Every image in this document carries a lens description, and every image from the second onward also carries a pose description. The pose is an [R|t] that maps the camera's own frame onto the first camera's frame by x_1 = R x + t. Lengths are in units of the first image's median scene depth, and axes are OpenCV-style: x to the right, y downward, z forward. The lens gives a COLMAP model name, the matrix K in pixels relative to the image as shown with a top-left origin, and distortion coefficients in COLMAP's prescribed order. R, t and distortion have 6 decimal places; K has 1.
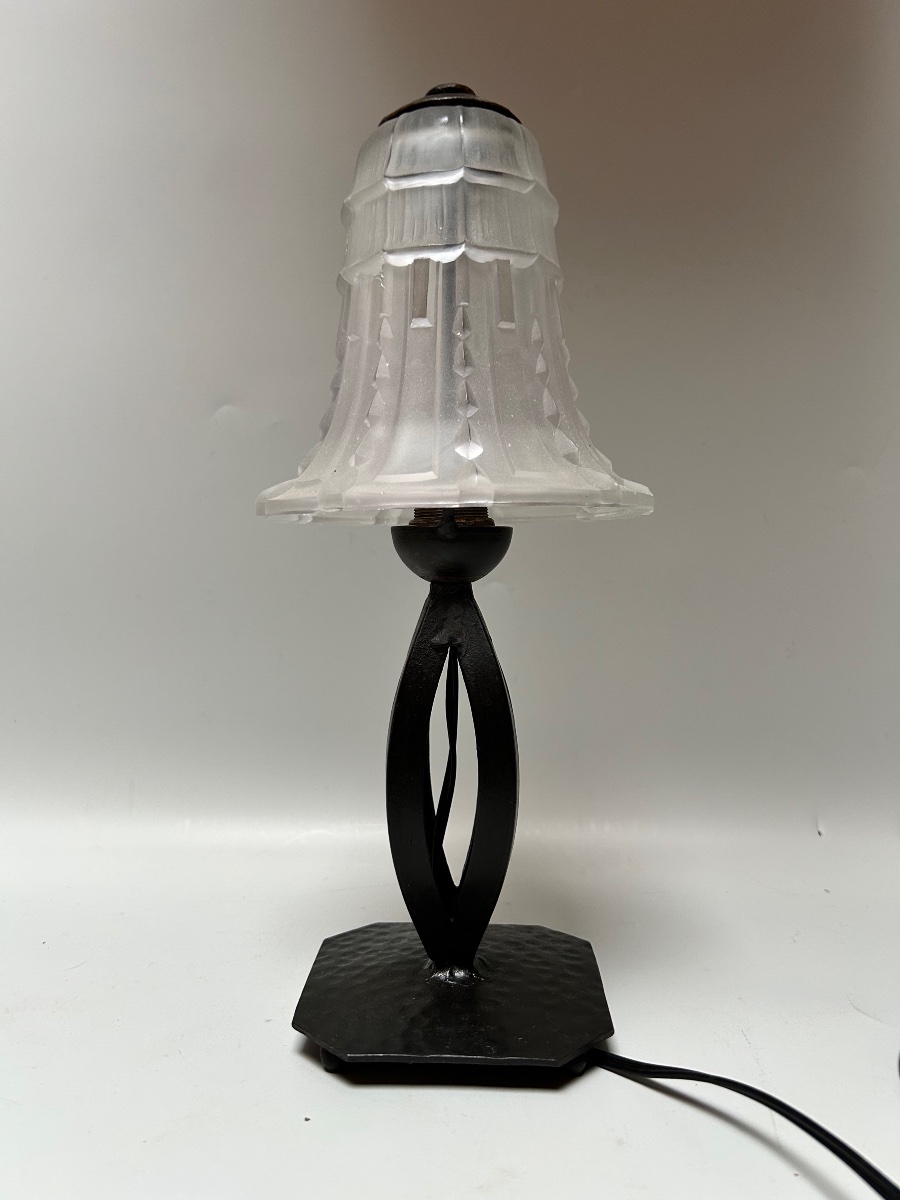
lens RADIAL K [[925.3, 0, 450.0], [0, 925.3, 600.0], [0, 0, 1]] dist [-0.002834, -0.003477]
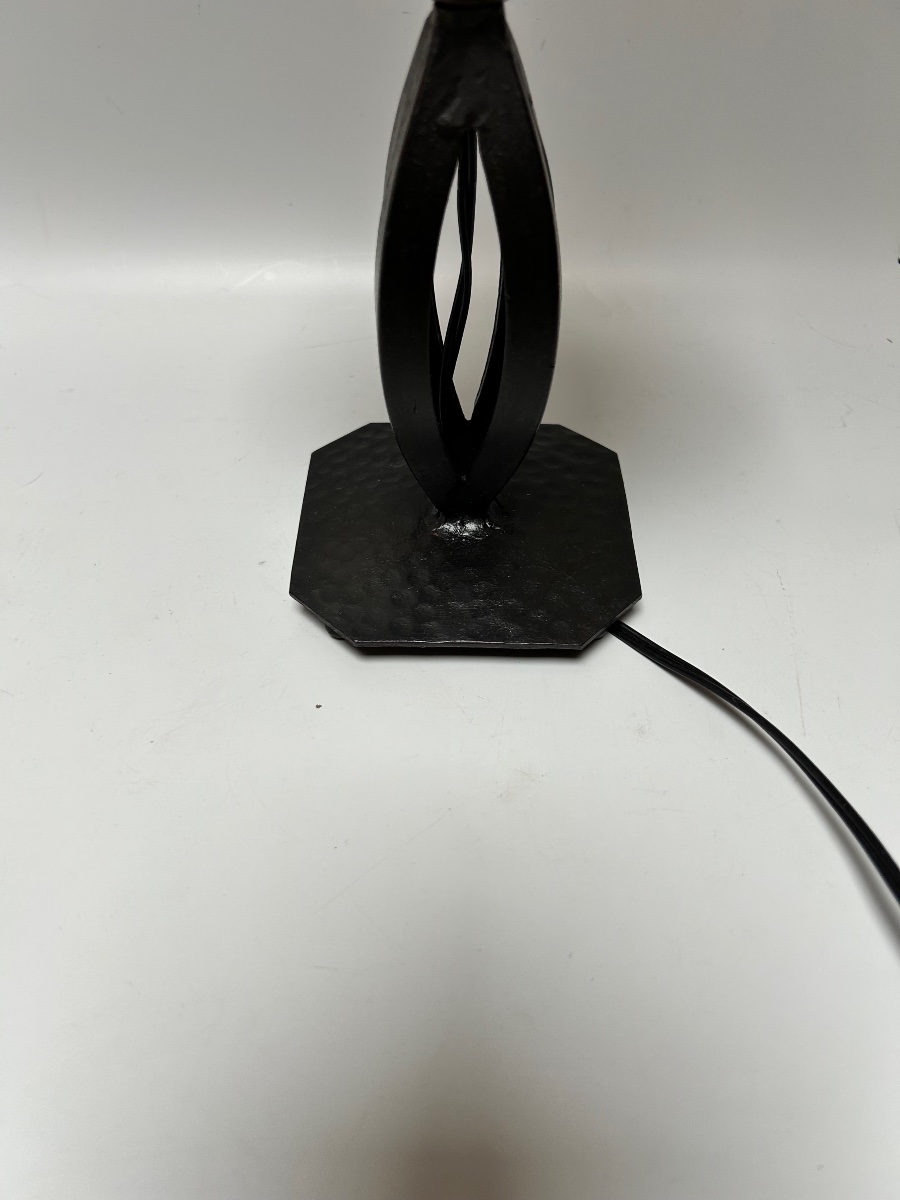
lens RADIAL K [[914.4, 0, 453.4], [0, 914.4, 593.1], [0, 0, 1]] dist [0.069239, -0.001394]
pose [[0.999733, -0.013210, 0.018957, -0.024686], [-0.003406, 0.727249, 0.686365, -0.148045], [-0.022853, -0.686247, 0.727010, 0.318107]]
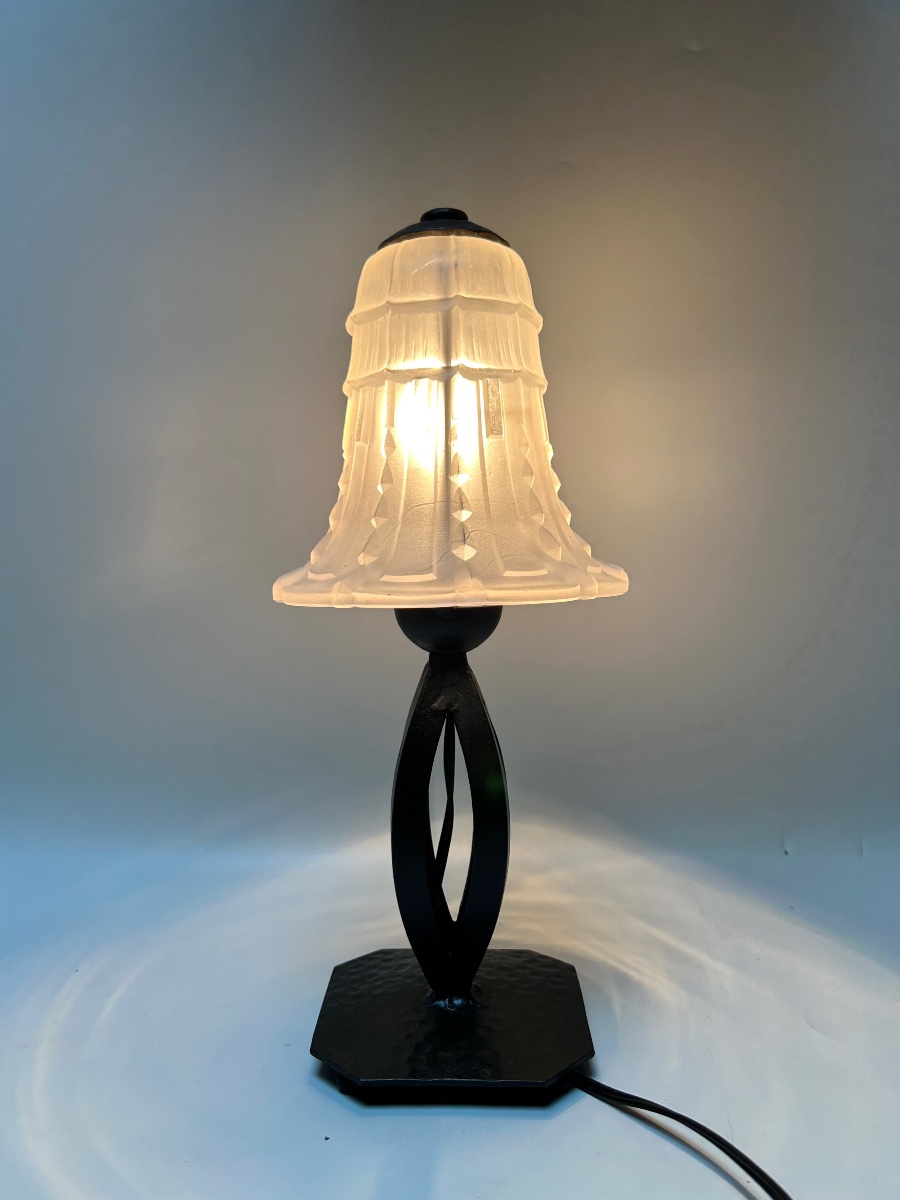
lens RADIAL K [[909.7, 0, 453.5], [0, 909.7, 598.4], [0, 0, 1]] dist [0.000167, -0.000462]
pose [[0.999873, -0.007039, 0.014312, -0.007265], [0.006912, 0.999936, 0.008901, -0.093581], [-0.014374, -0.008801, 0.999858, -0.097951]]
